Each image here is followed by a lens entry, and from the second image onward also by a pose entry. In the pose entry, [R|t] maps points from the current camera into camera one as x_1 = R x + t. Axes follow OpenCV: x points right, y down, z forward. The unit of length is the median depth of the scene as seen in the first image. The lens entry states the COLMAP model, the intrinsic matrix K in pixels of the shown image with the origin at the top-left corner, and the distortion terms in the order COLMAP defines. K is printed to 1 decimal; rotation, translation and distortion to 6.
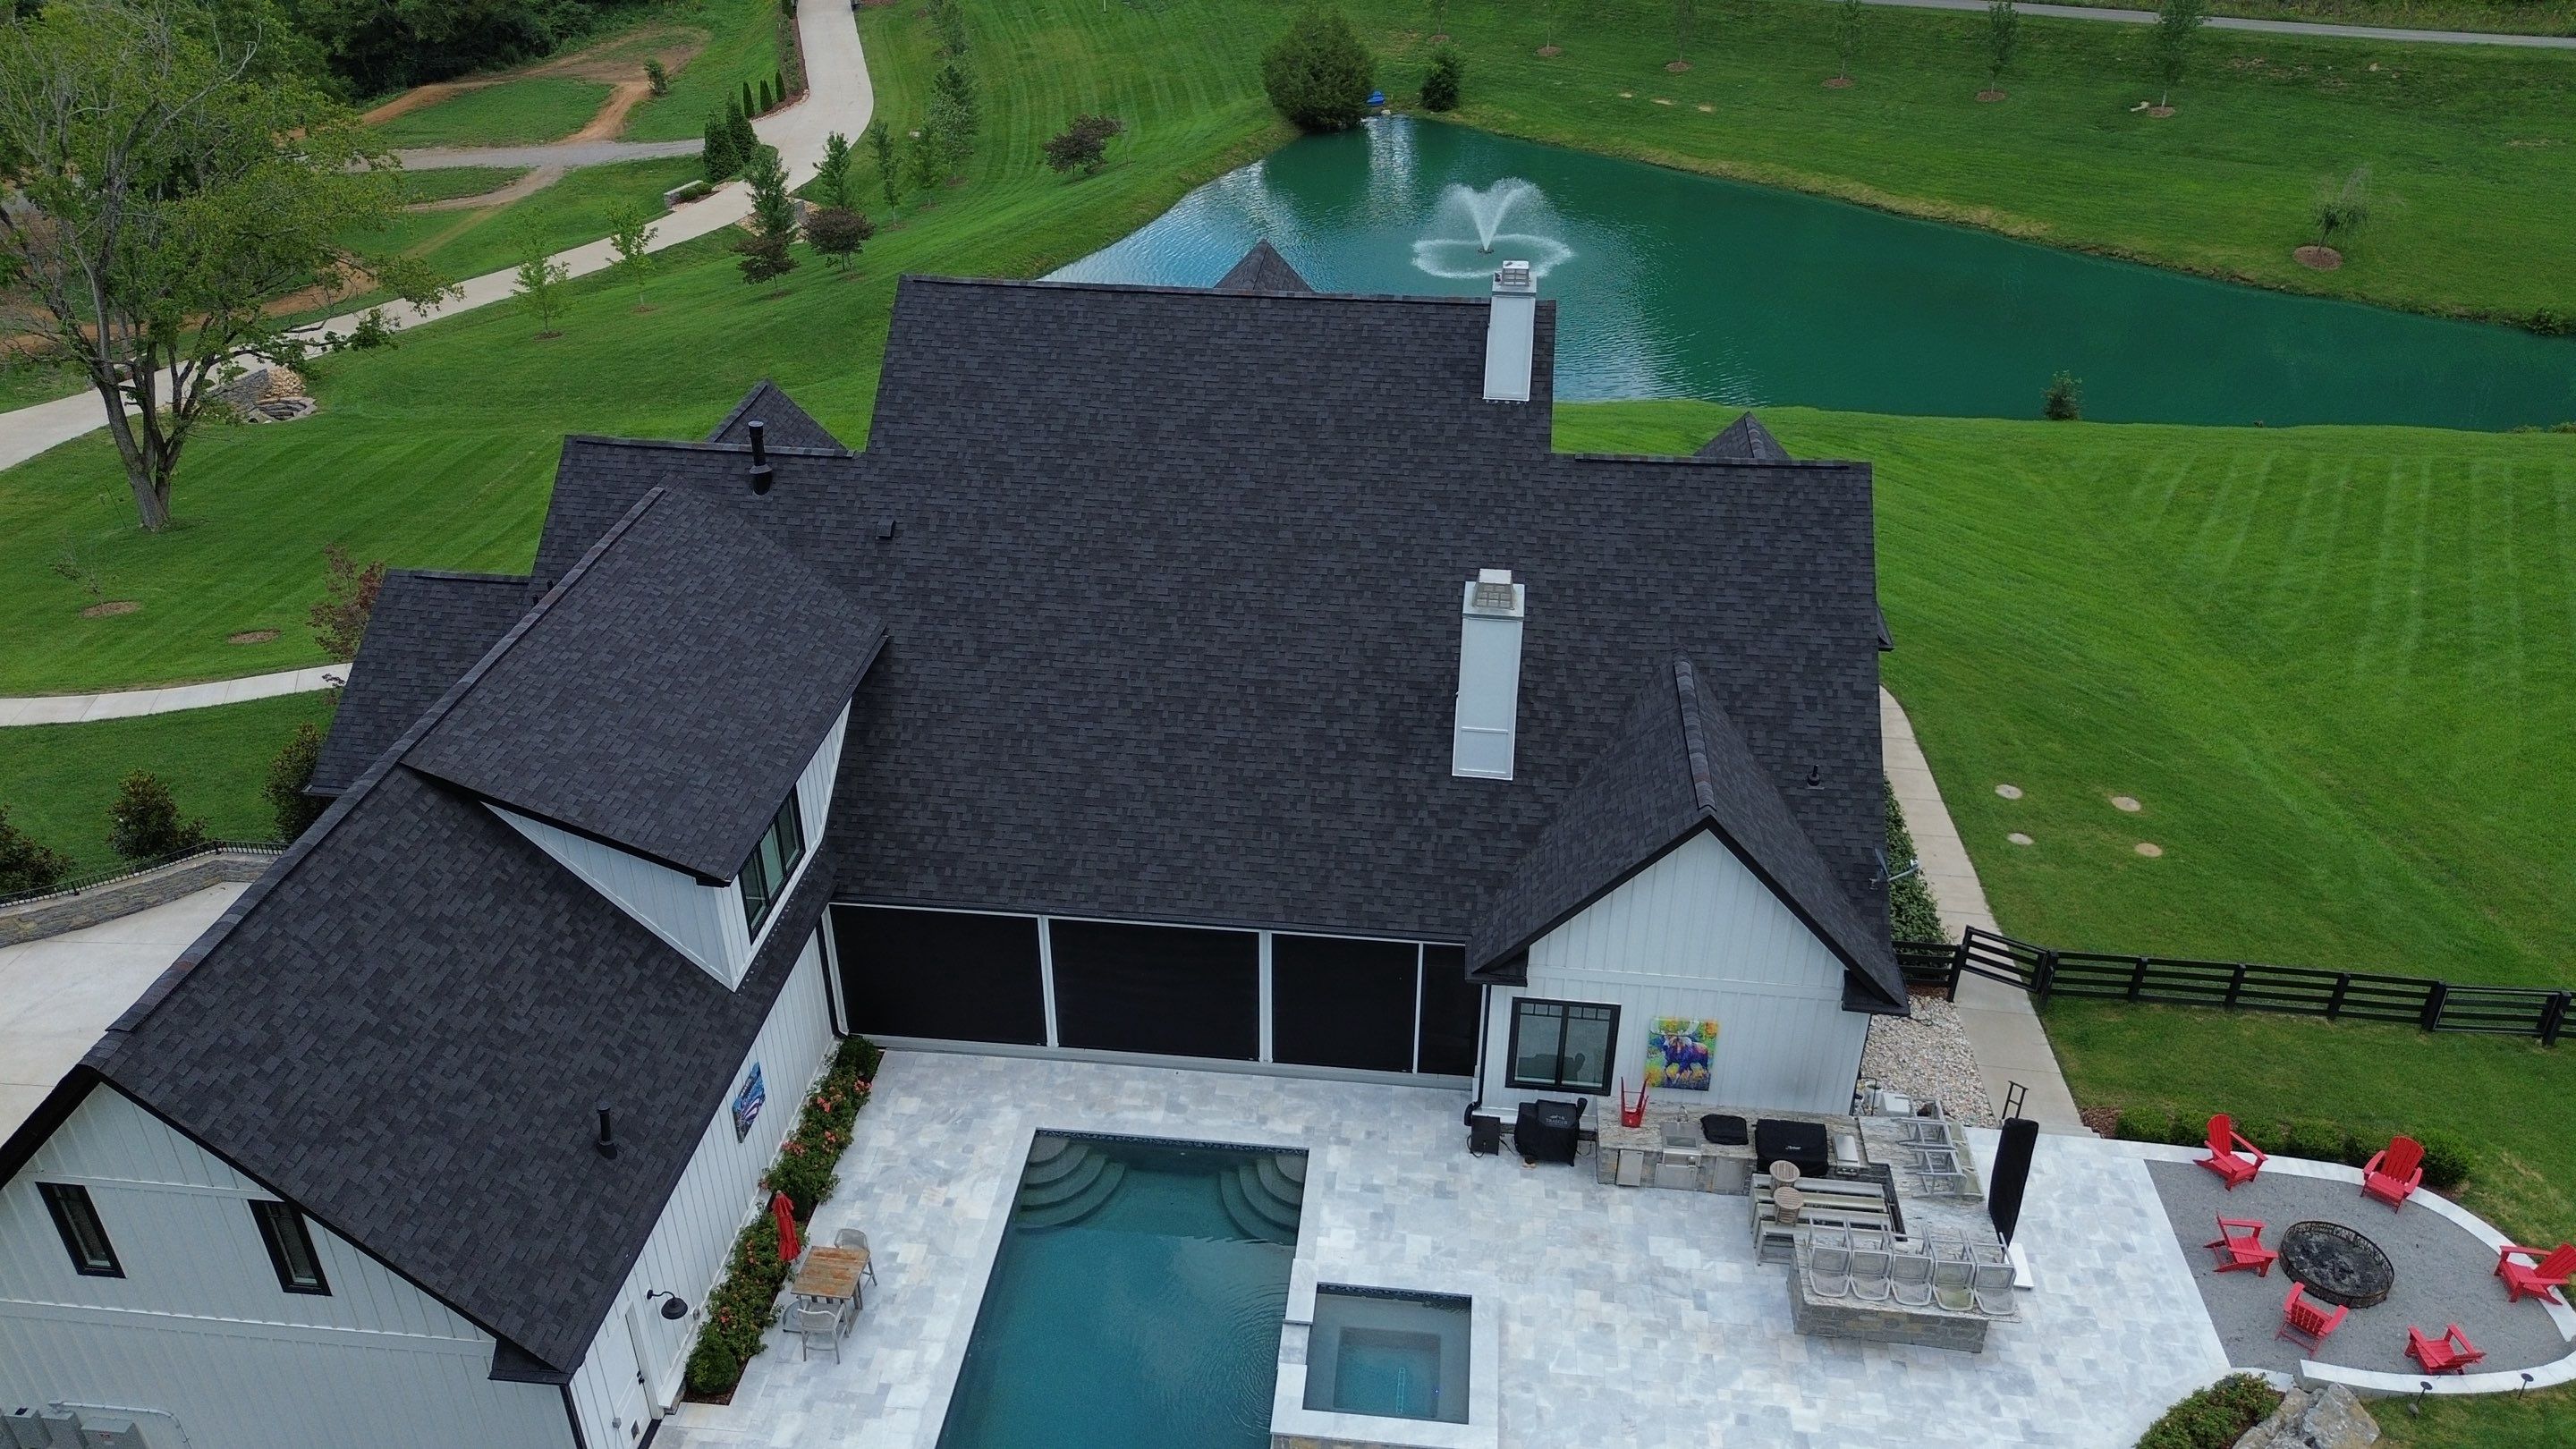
lens RADIAL K [[1816.4, 0, 1288.0], [0, 1816.4, 724.5], [0, 0, 1]] dist [0.061765, -0.056155]
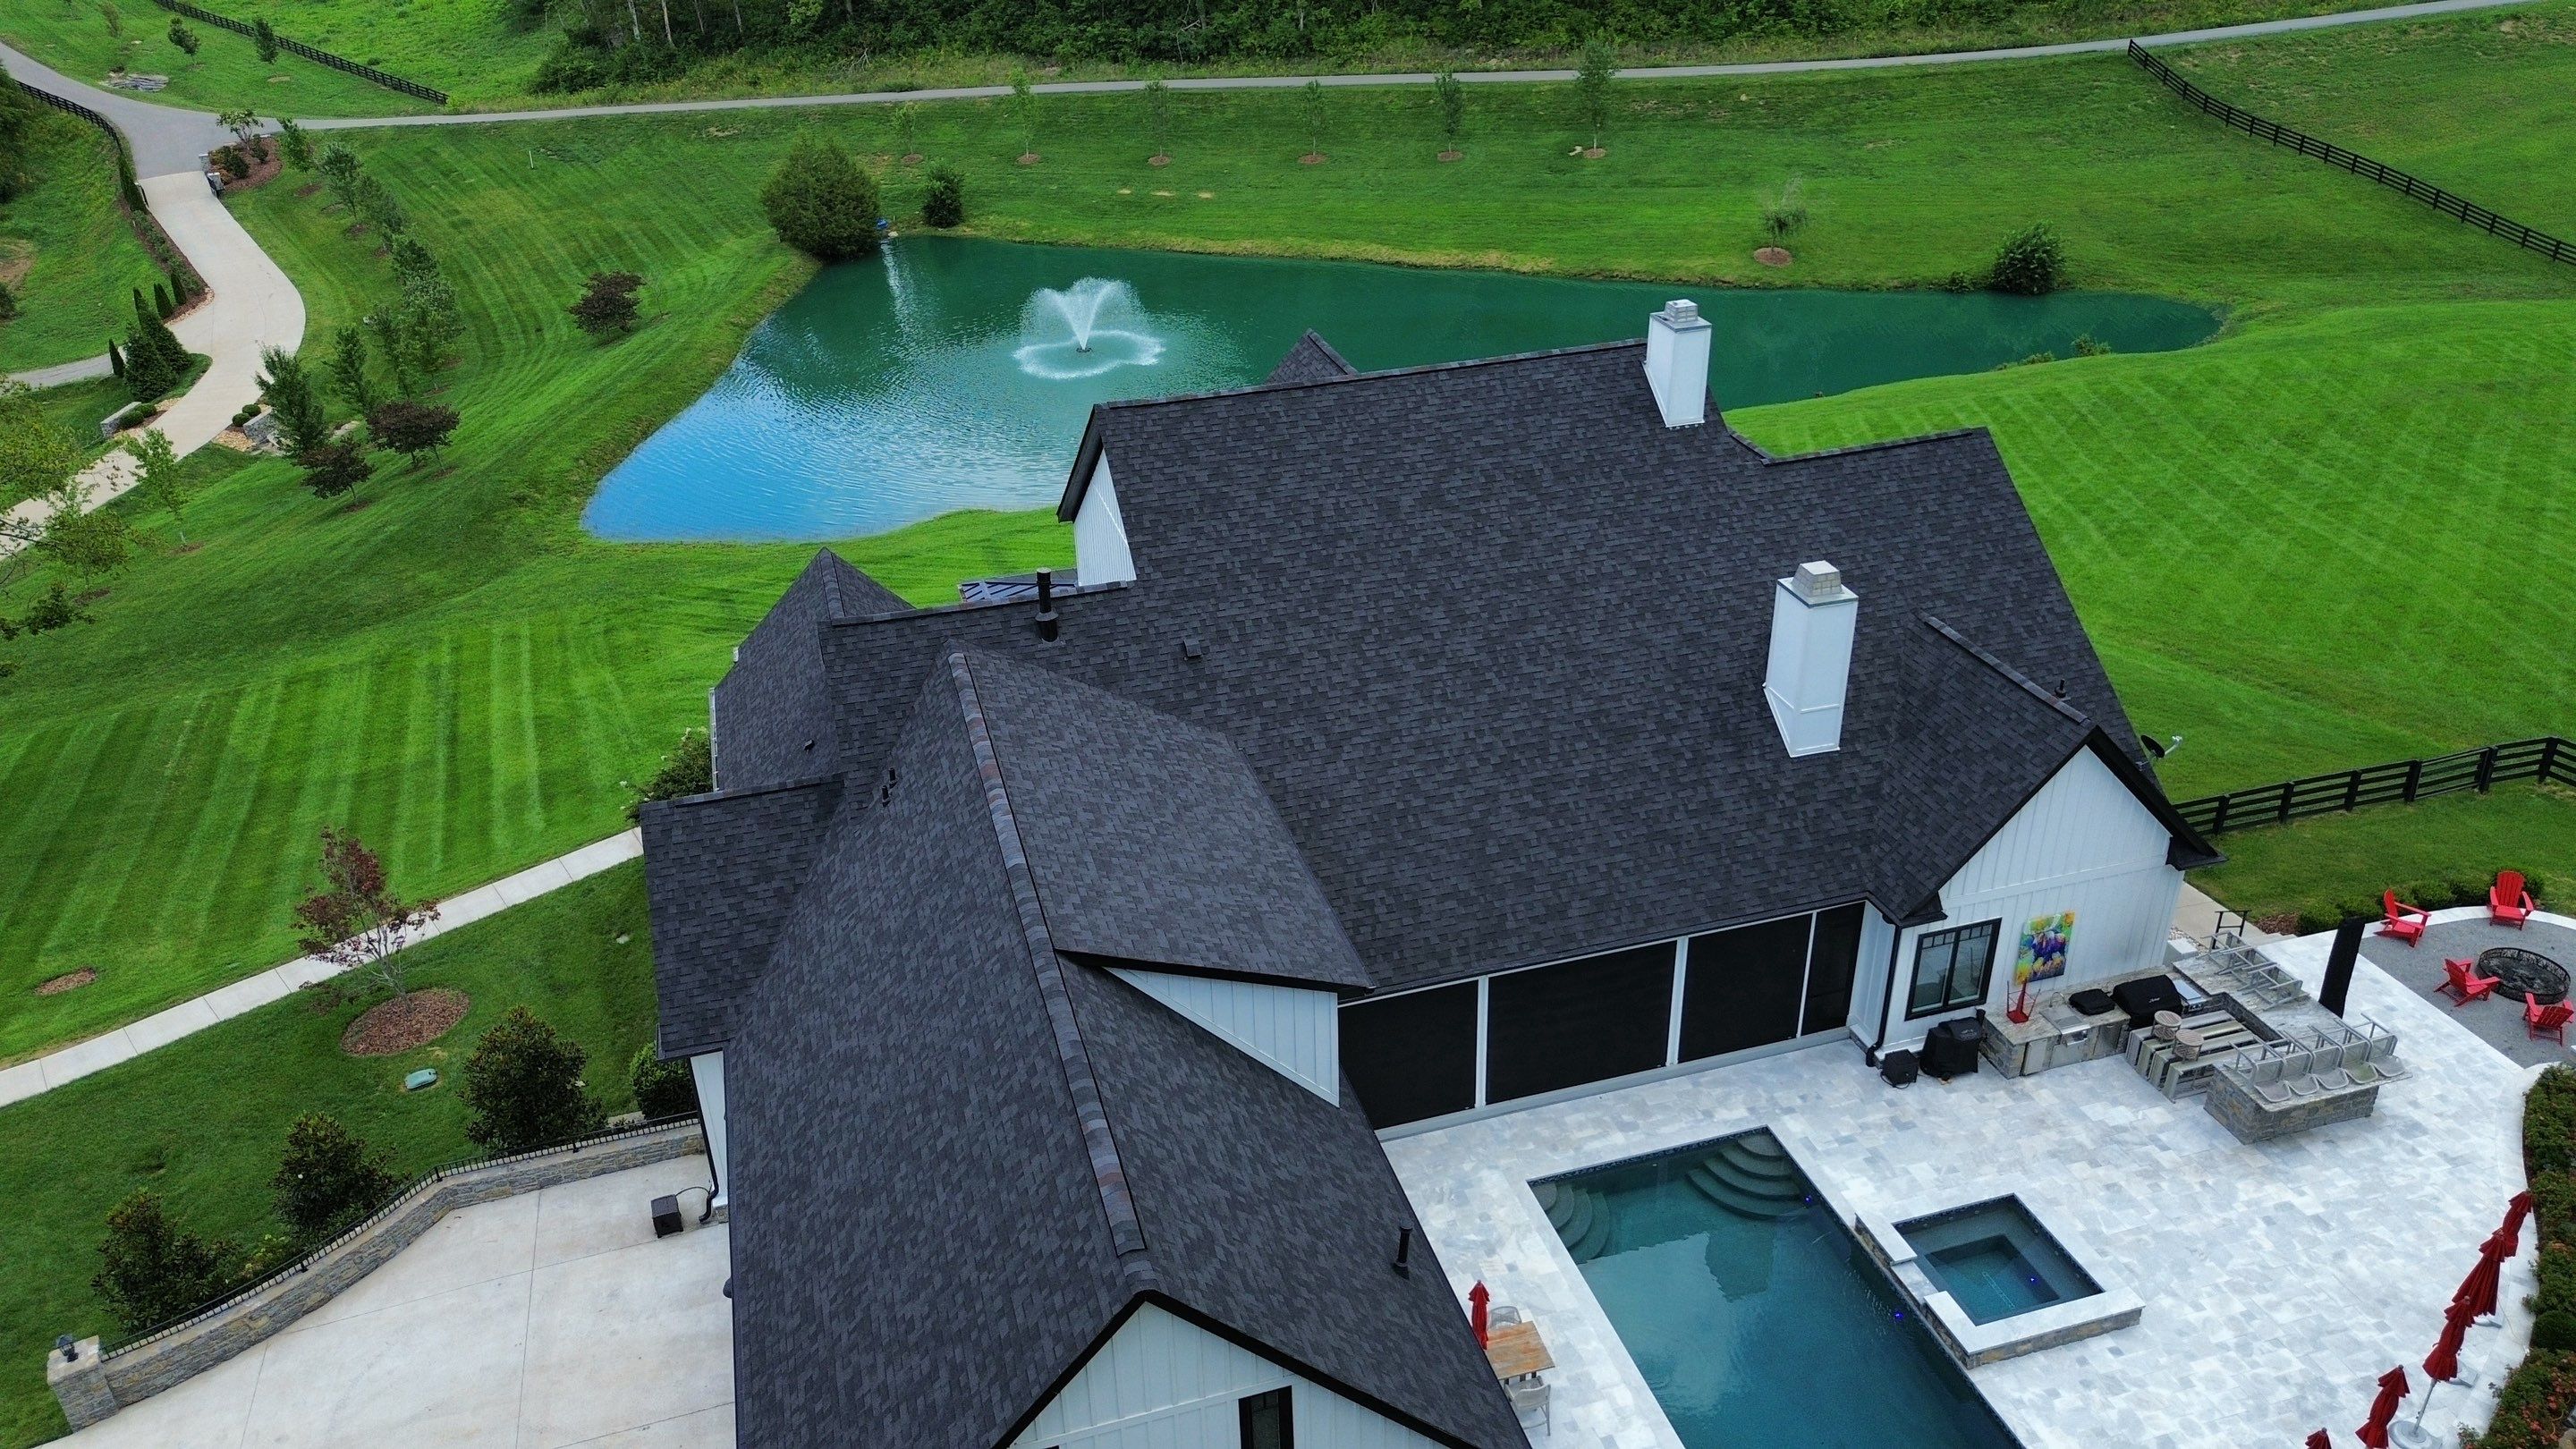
lens RADIAL K [[1816.4, 0, 1288.0], [0, 1816.4, 724.5], [0, 0, 1]] dist [0.061765, -0.056155]
pose [[0.923044, -0.208296, 0.323423, -0.495785], [0.225356, 0.974149, -0.015776, -0.038509], [-0.311776, 0.087447, 0.946123, 0.046546]]
